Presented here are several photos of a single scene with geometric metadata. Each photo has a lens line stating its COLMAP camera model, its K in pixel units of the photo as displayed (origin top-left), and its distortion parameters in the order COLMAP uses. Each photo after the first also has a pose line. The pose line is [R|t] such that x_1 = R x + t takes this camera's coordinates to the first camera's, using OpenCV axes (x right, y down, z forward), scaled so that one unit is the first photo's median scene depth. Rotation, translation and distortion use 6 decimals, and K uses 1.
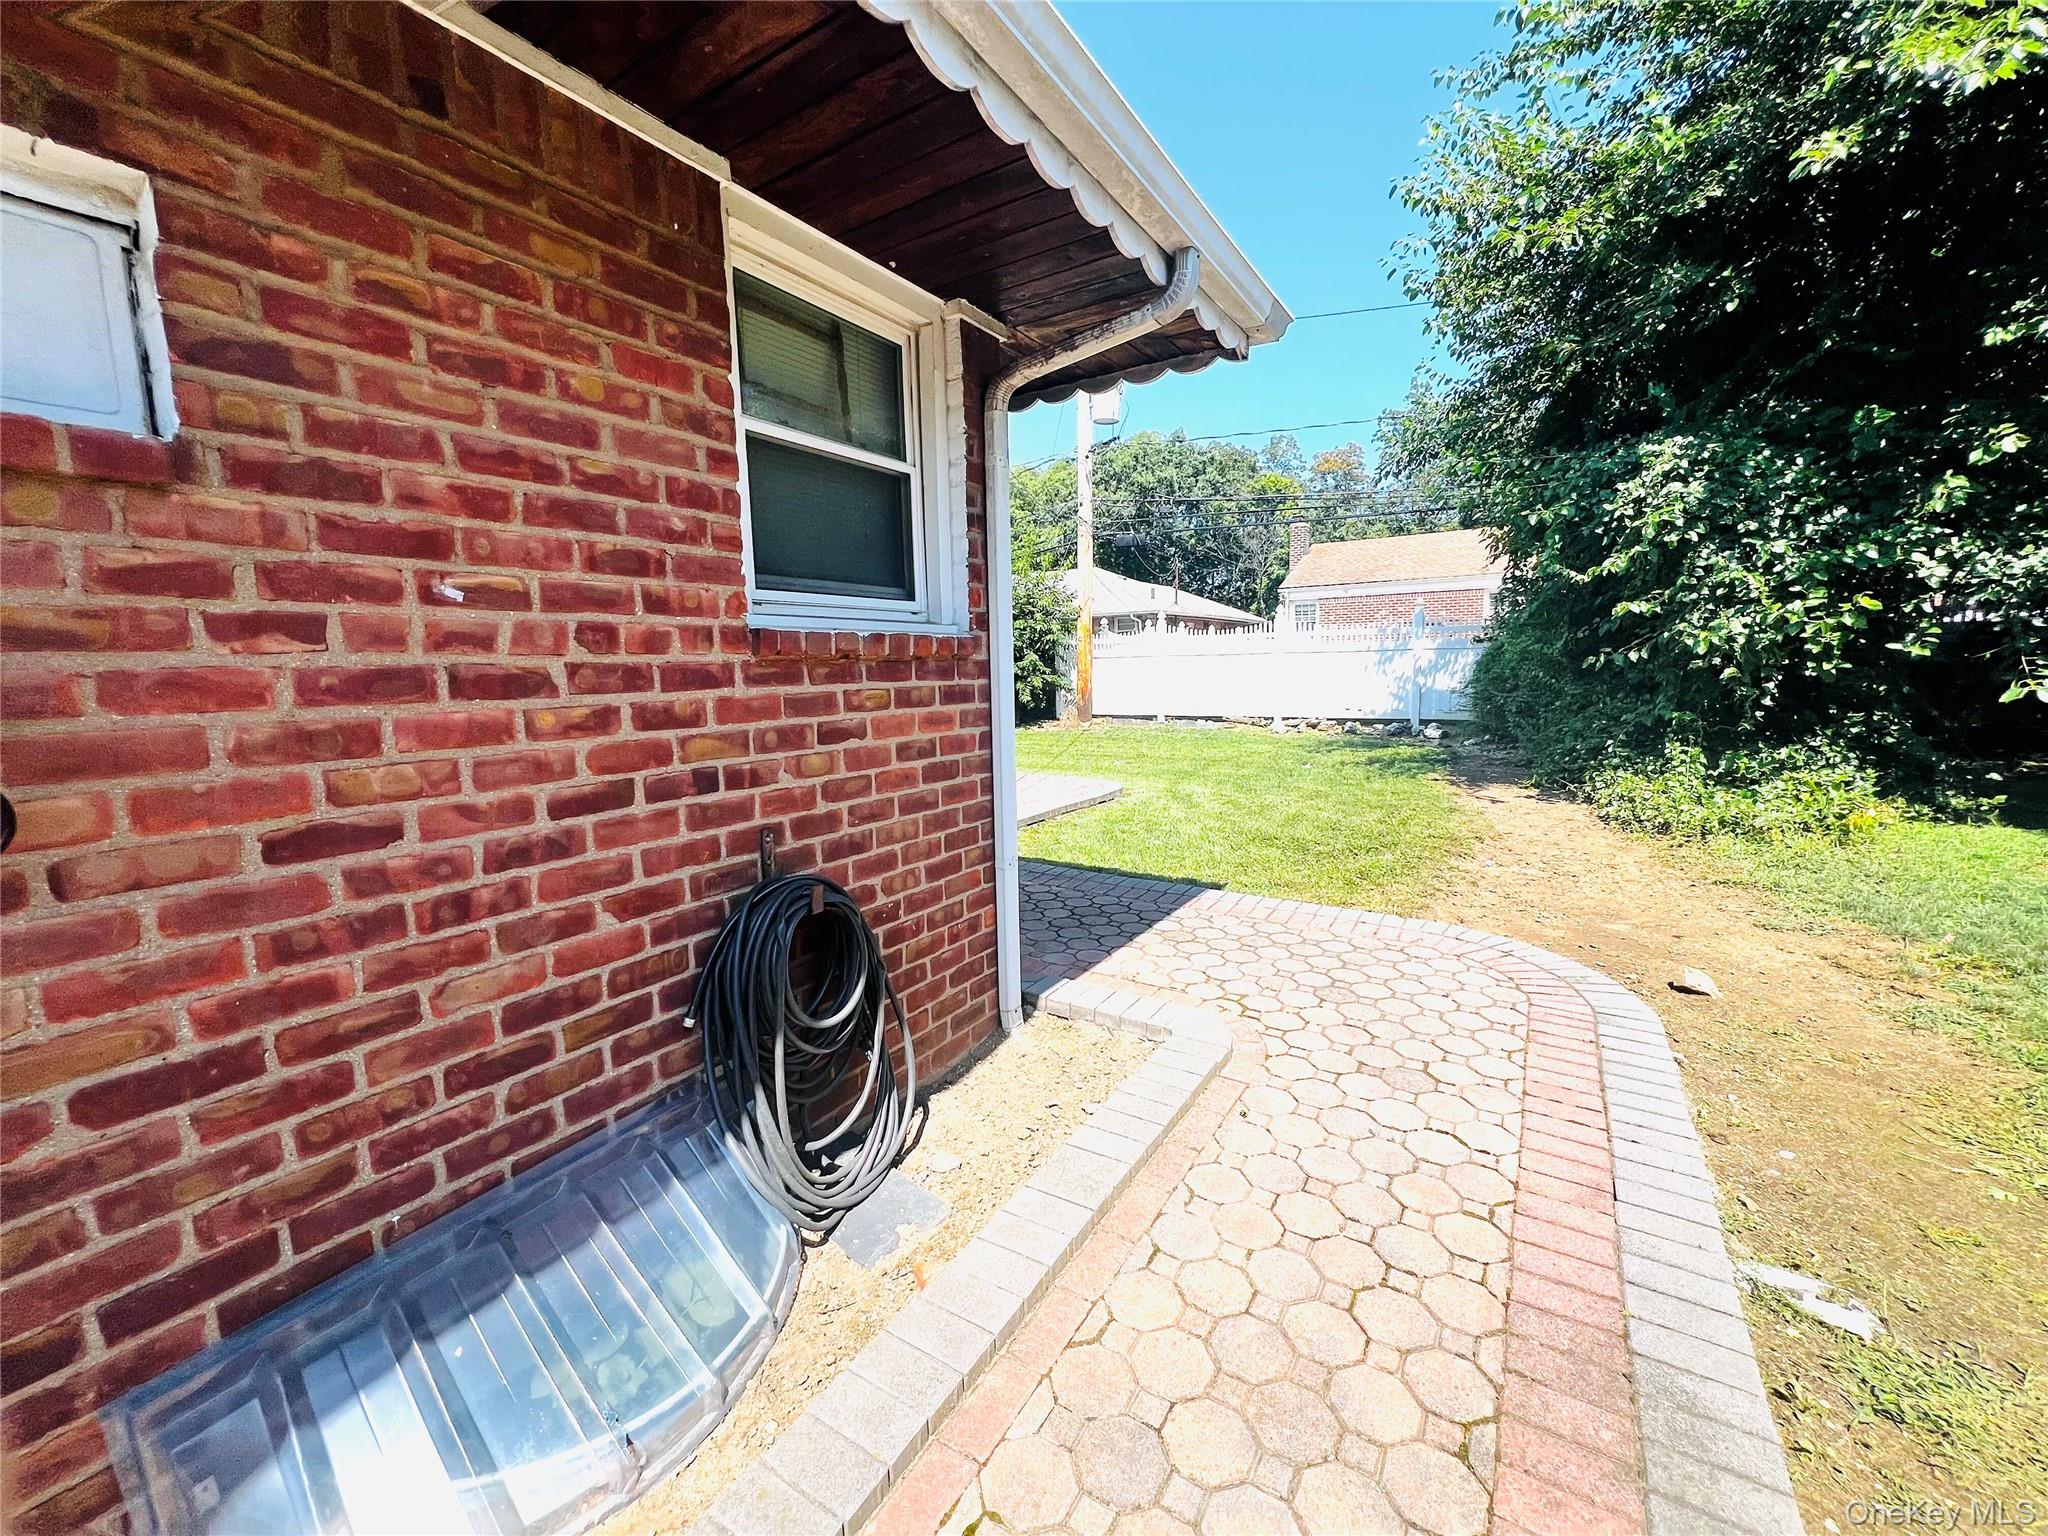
lens RADIAL K [[818.3, 0, 1024.6], [0, 818.3, 765.7], [0, 0, 1]] dist [-0.000070, -0.000237]
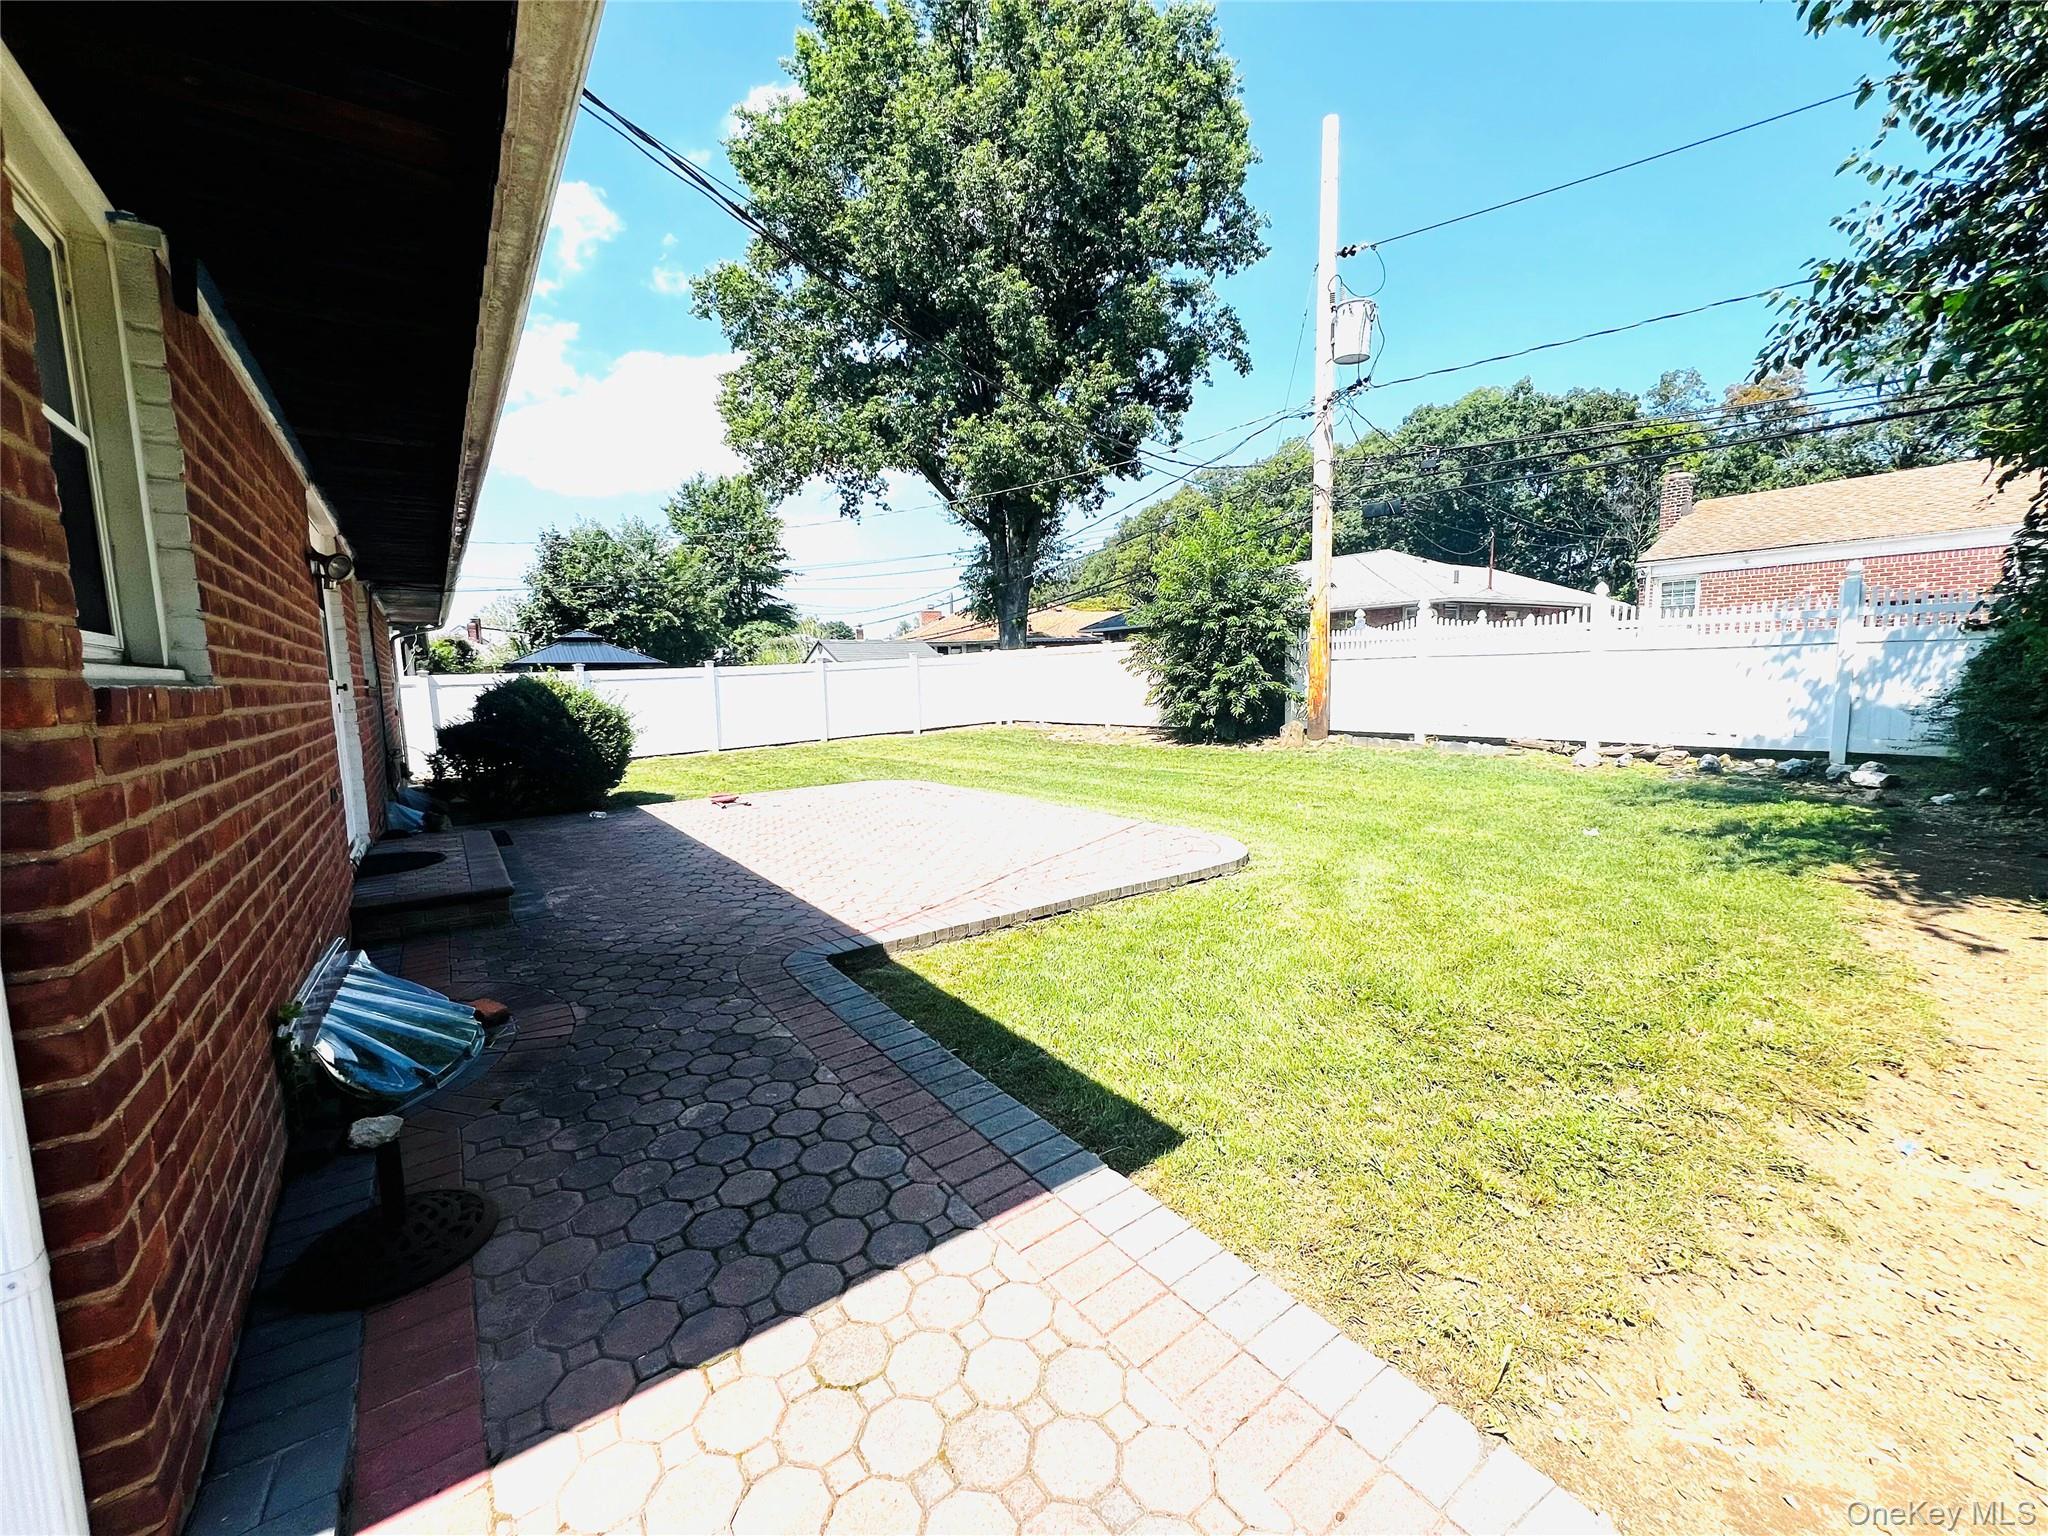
lens RADIAL K [[818.3, 0, 1024.5], [0, 818.3, 765.0], [0, 0, 1]] dist [-0.000070, -0.000237]
pose [[0.931790, 0.034497, -0.361355, 0.108581], [-0.034172, 0.999389, 0.007293, -0.027829], [0.361386, 0.005553, 0.932400, 0.164165]]
